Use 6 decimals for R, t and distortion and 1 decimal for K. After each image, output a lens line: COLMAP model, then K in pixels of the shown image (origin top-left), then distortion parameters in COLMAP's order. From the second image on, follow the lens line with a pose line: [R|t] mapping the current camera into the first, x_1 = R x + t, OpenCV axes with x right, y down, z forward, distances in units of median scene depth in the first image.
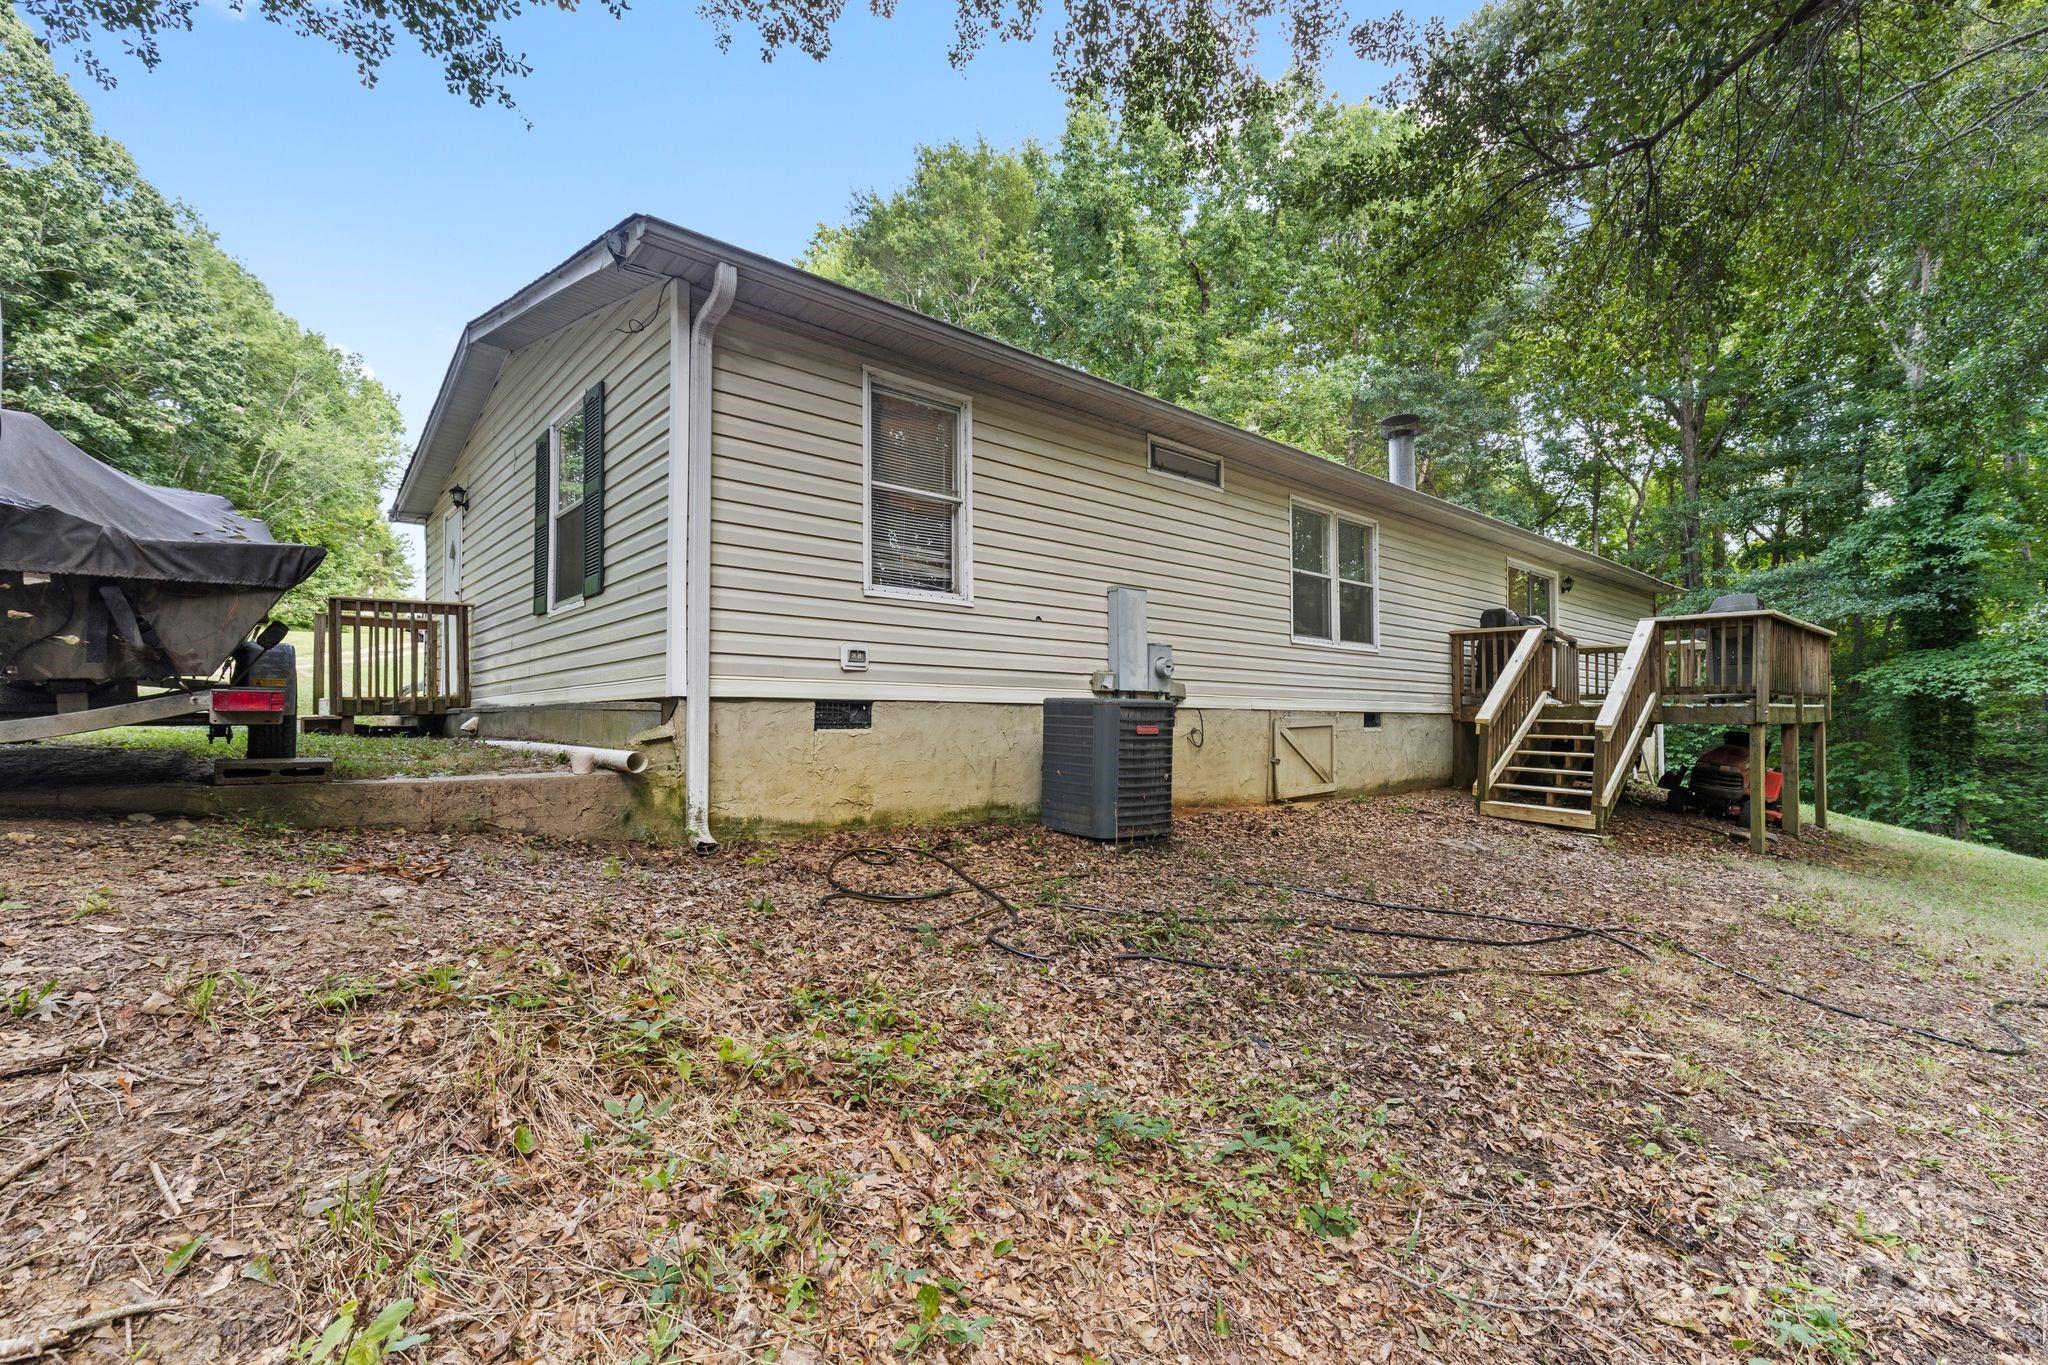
lens RADIAL K [[917.2, 0, 1033.7], [0, 917.2, 707.9], [0, 0, 1]] dist [0.001385, 0.000432]
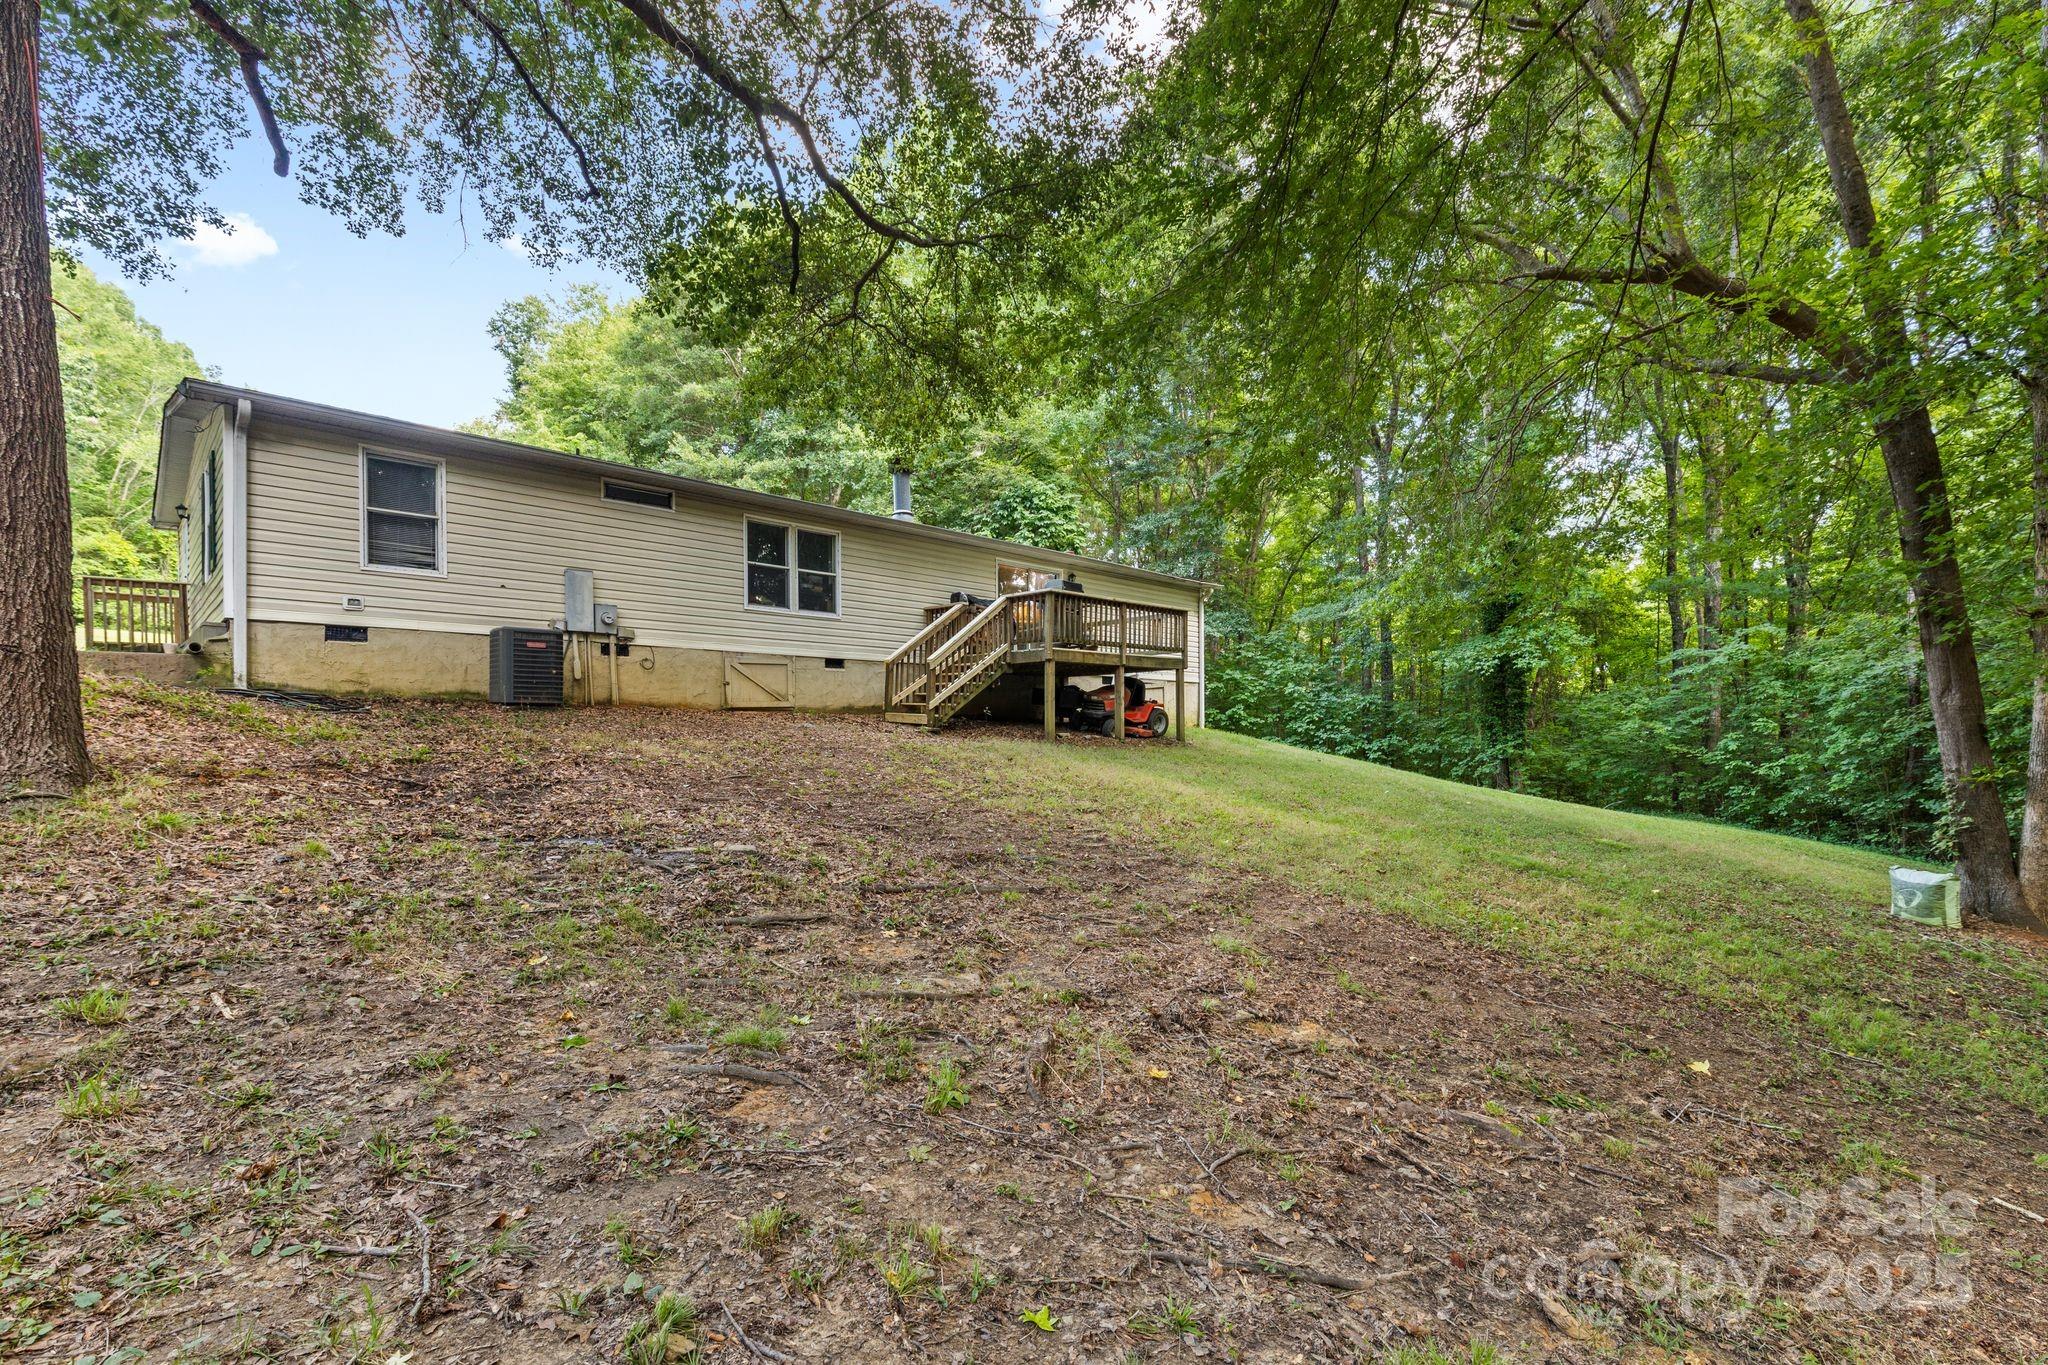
lens RADIAL K [[924.3, 0, 1033.8], [0, 924.3, 742.0], [0, 0, 1]] dist [-0.000503, -0.000538]
pose [[0.998055, -0.008842, 0.061709, 0.691071], [0.007463, 0.999718, 0.022554, 0.126601], [-0.061891, -0.022050, 0.997839, -0.620882]]
